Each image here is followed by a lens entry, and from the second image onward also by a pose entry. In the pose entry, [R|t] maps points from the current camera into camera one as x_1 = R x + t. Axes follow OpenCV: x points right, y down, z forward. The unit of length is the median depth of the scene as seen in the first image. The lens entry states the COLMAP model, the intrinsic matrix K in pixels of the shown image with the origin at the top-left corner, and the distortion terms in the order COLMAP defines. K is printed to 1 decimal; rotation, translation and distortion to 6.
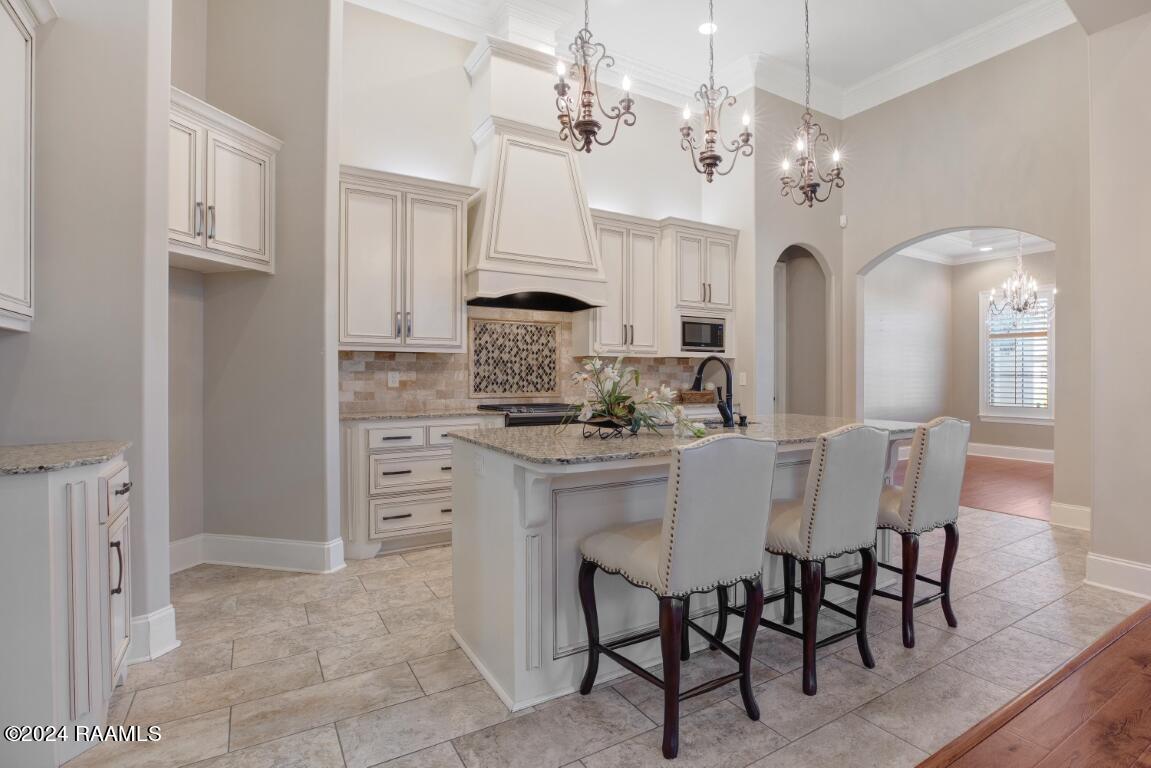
lens RADIAL K [[553.1, 0, 577.6], [0, 553.1, 380.7], [0, 0, 1]] dist [-0.025576, -0.000235]
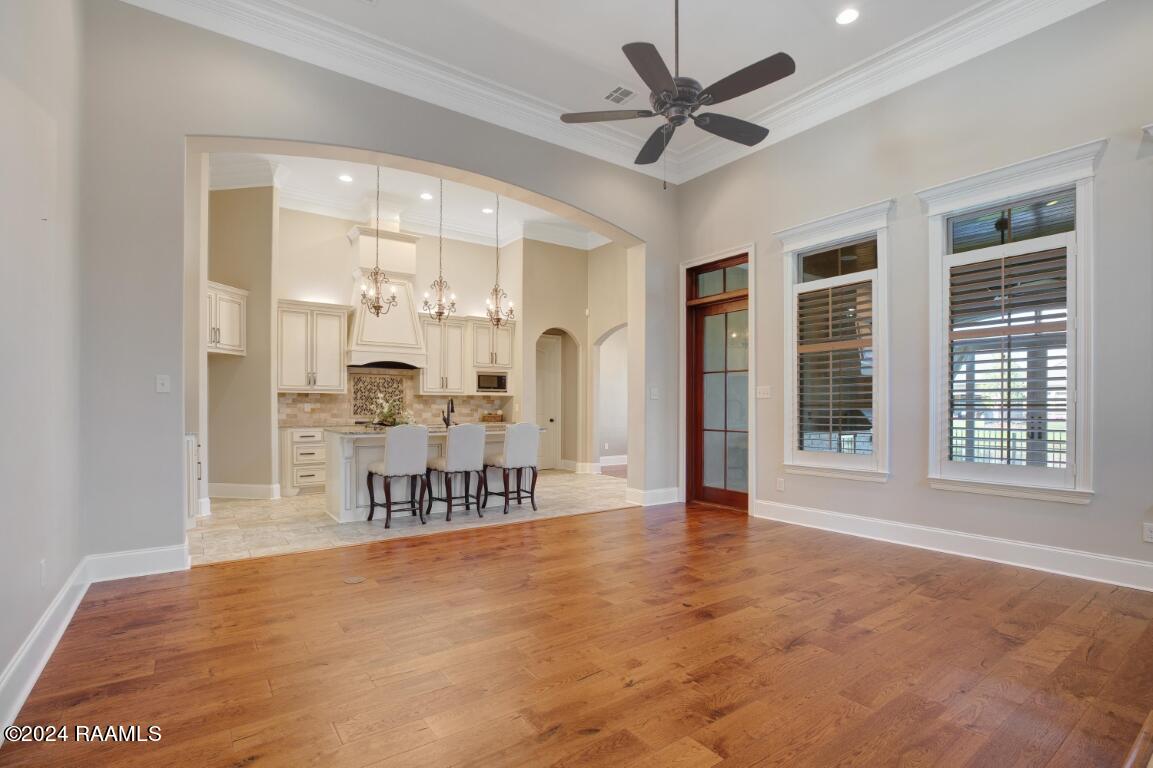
lens RADIAL K [[554.1, 0, 550.4], [0, 554.1, 414.6], [0, 0, 1]] dist [-0.025576, -0.000235]
pose [[0.998813, 0.000720, 0.048694, 0.408139], [-0.001013, 0.999982, 0.005991, 0.009924], [-0.048689, -0.006033, 0.998796, -0.931885]]
